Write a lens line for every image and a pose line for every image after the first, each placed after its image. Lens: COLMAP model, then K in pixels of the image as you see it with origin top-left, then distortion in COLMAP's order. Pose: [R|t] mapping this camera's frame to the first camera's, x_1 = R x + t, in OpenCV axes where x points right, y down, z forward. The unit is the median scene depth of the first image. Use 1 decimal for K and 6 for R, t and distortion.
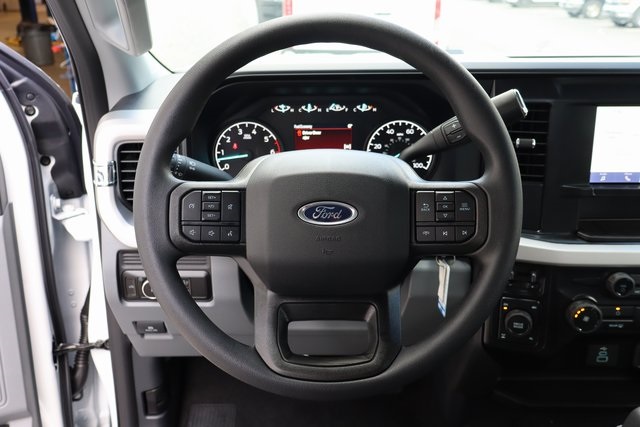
lens RADIAL K [[603.9, 0, 316.7], [0, 603.9, 214.3], [0, 0, 1]] dist [0.027161, 0.000000]
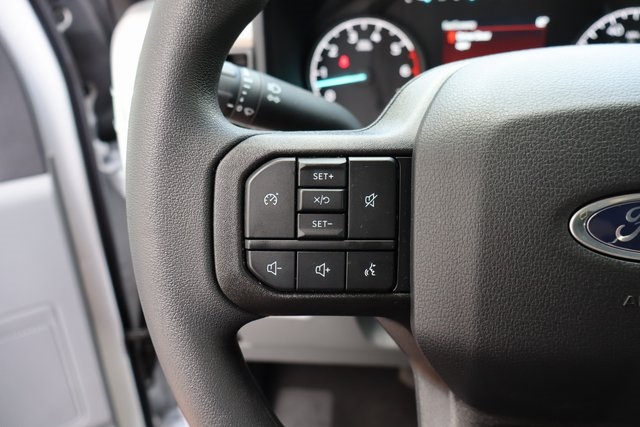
lens RADIAL K [[534.7, 0, 319.8], [0, 534.7, 210.3], [0, 0, 1]] dist [0.002888, -0.016614]
pose [[0.992374, 0.012838, -0.122590, -0.102005], [0.002551, 0.992209, 0.124555, -0.036382], [0.123234, -0.123918, 0.984610, 0.507731]]
